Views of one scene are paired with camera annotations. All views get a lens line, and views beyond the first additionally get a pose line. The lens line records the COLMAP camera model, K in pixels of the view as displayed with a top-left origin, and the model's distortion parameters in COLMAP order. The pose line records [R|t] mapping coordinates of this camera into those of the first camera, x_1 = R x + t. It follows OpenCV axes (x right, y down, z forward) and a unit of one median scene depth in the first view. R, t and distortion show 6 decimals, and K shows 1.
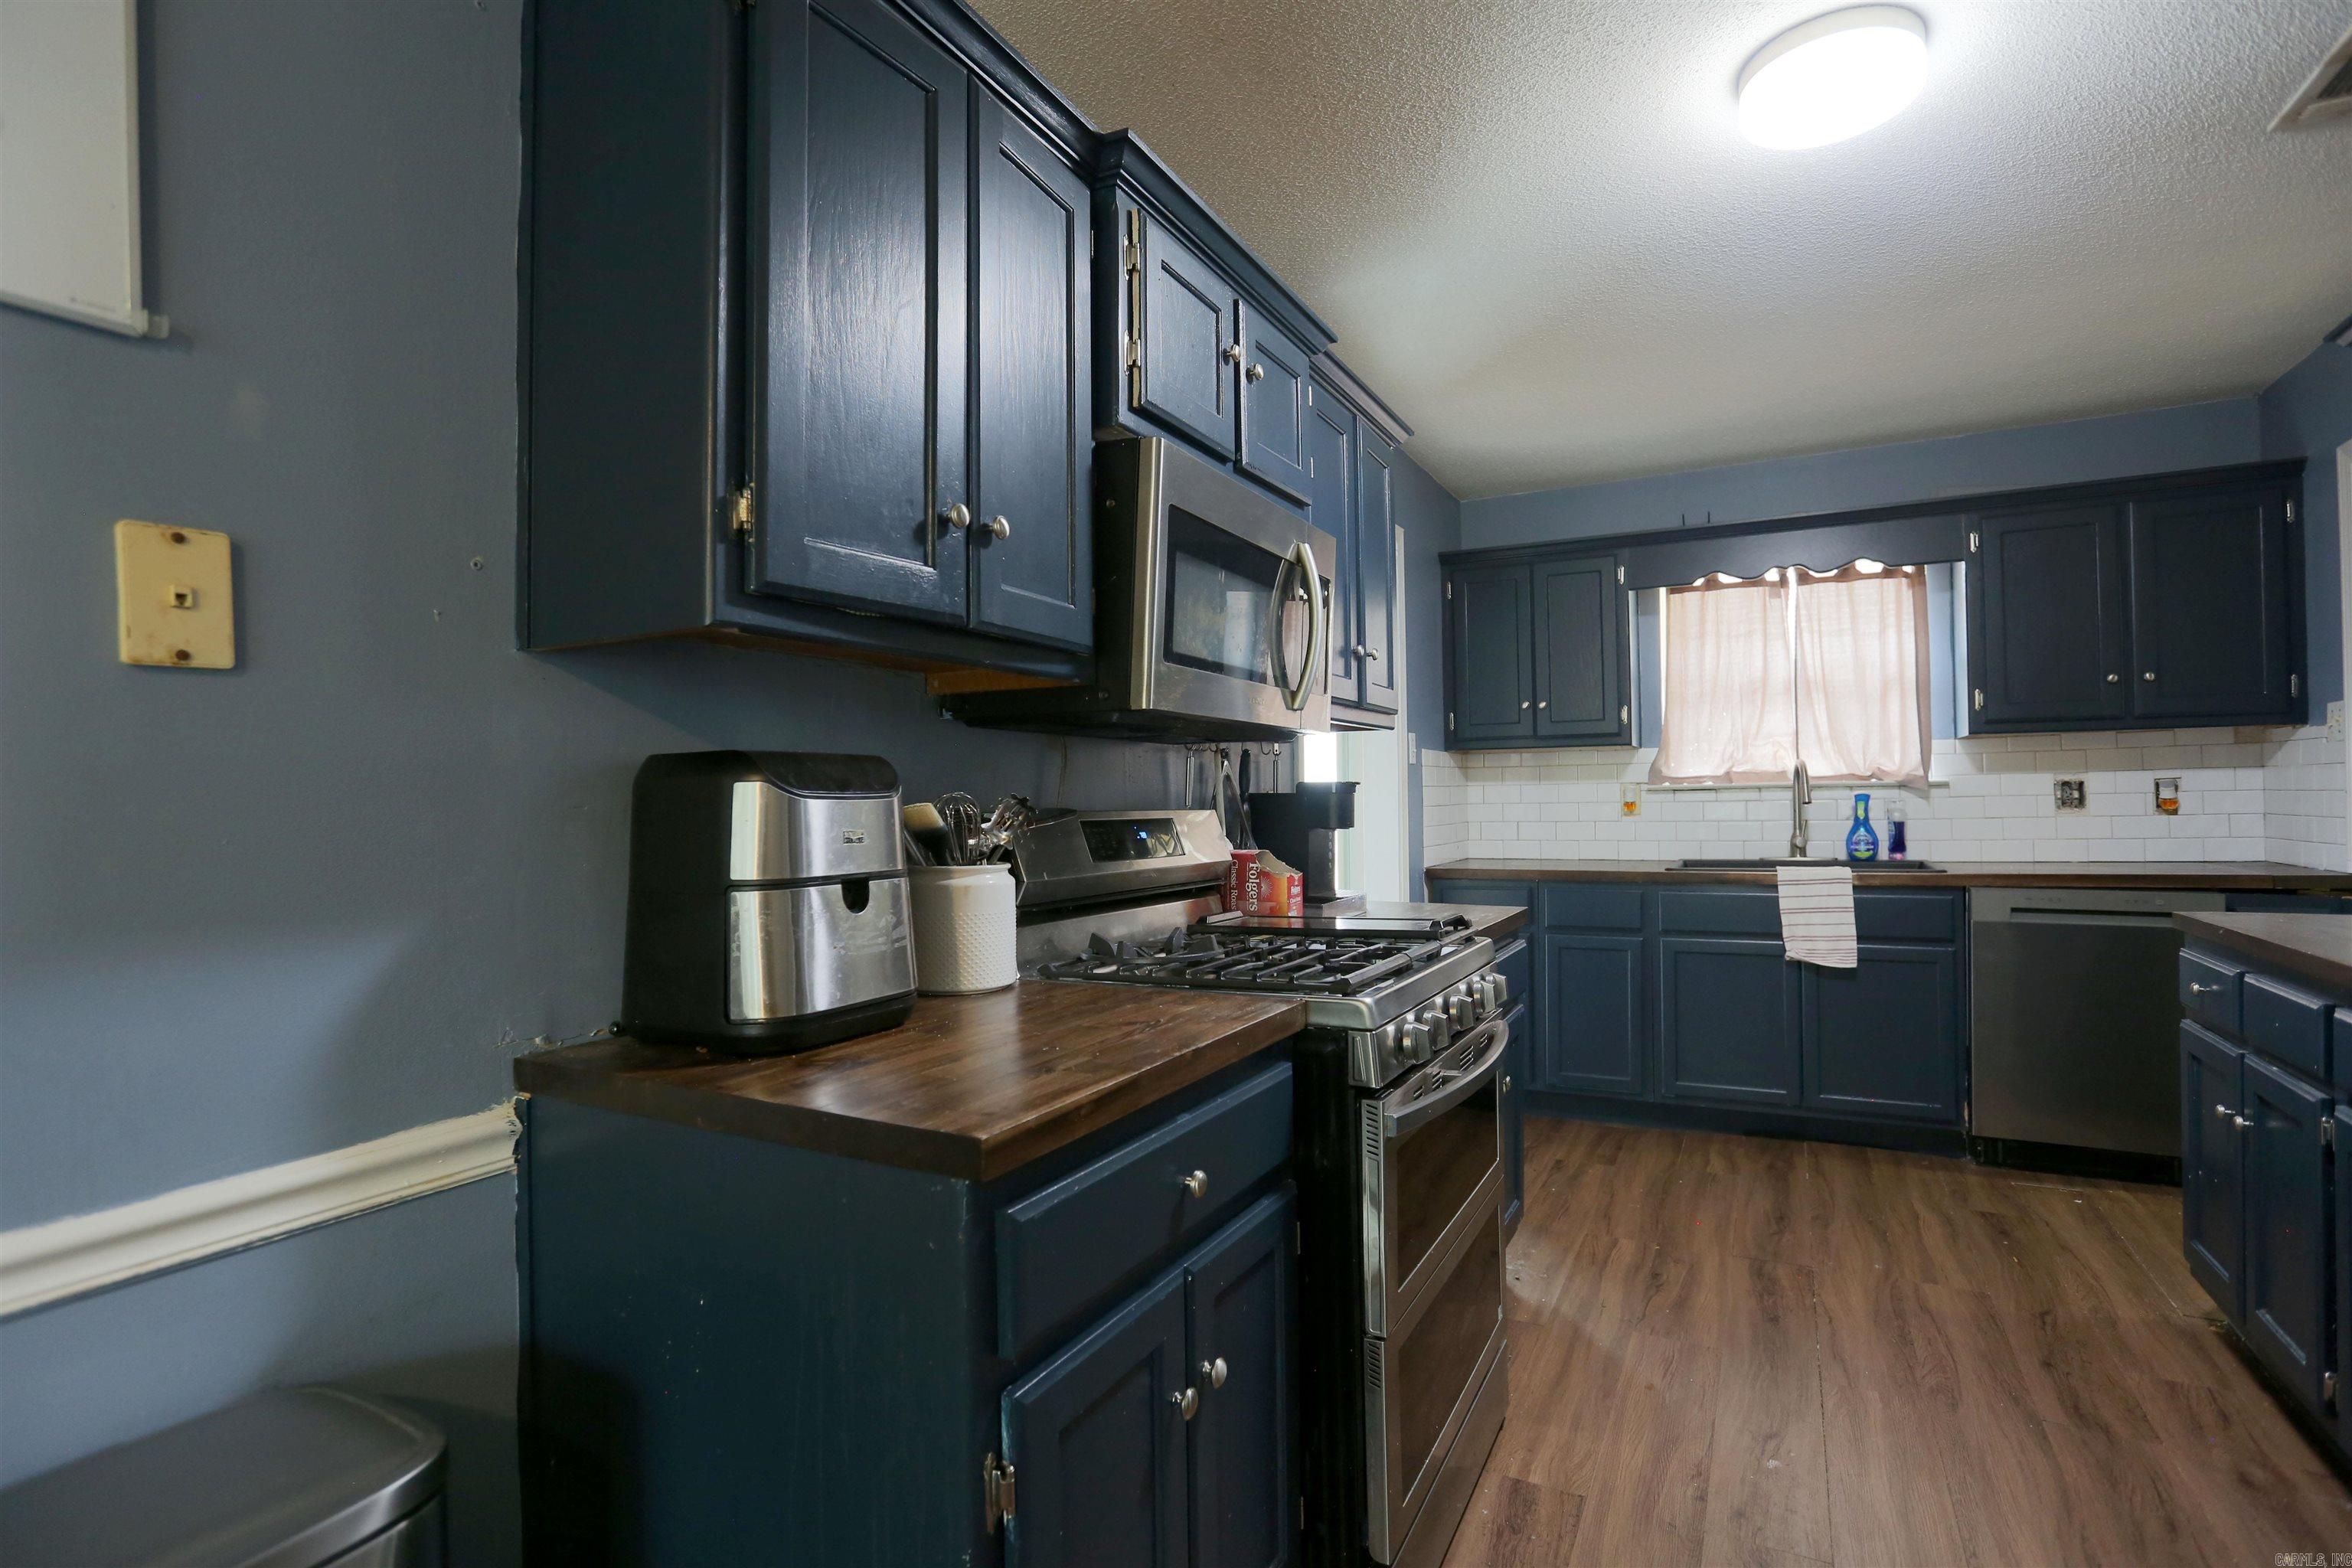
lens RADIAL K [[1161.9, 0, 1176.0], [0, 1161.9, 784.0], [0, 0, 1]] dist [-0.021064, 0.015239]
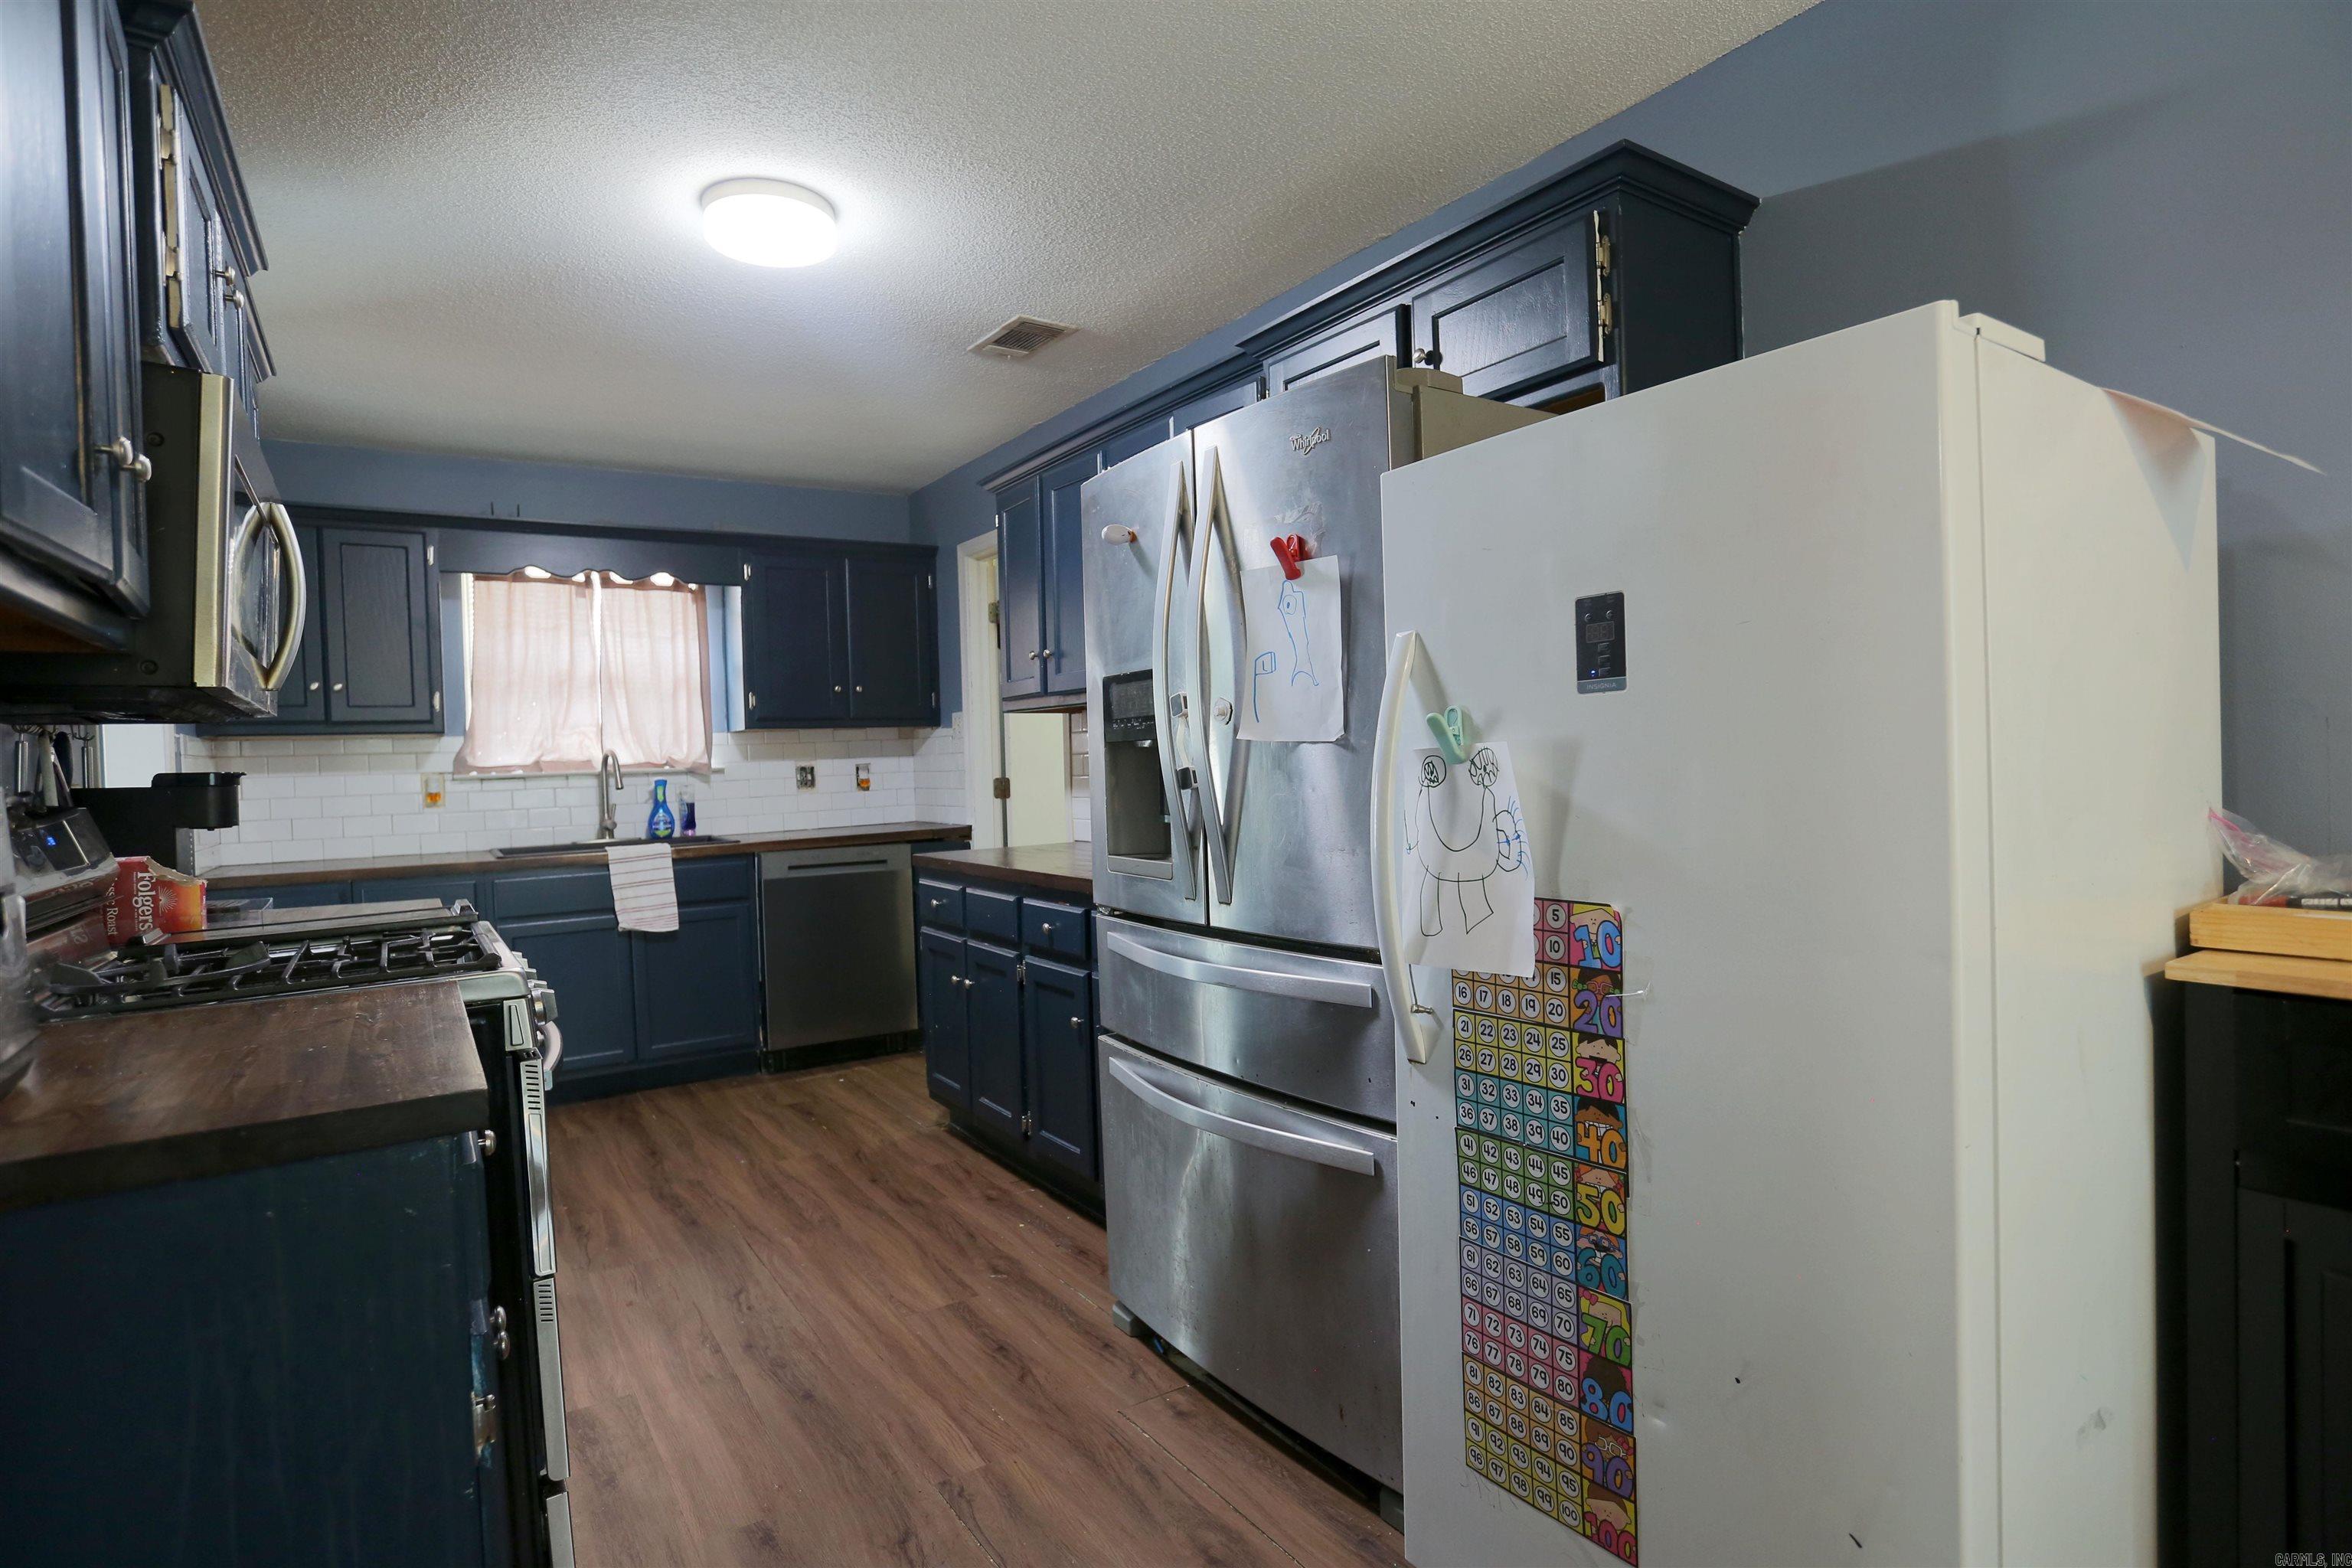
lens RADIAL K [[1212.3, 0, 1176.0], [0, 1212.3, 784.0], [0, 0, 1]] dist [-0.000901, -0.000083]
pose [[0.497630, -0.020239, 0.867153, -0.197191], [0.014519, 0.999782, 0.015002, 0.002514], [-0.867268, 0.005125, 0.497816, -0.032087]]
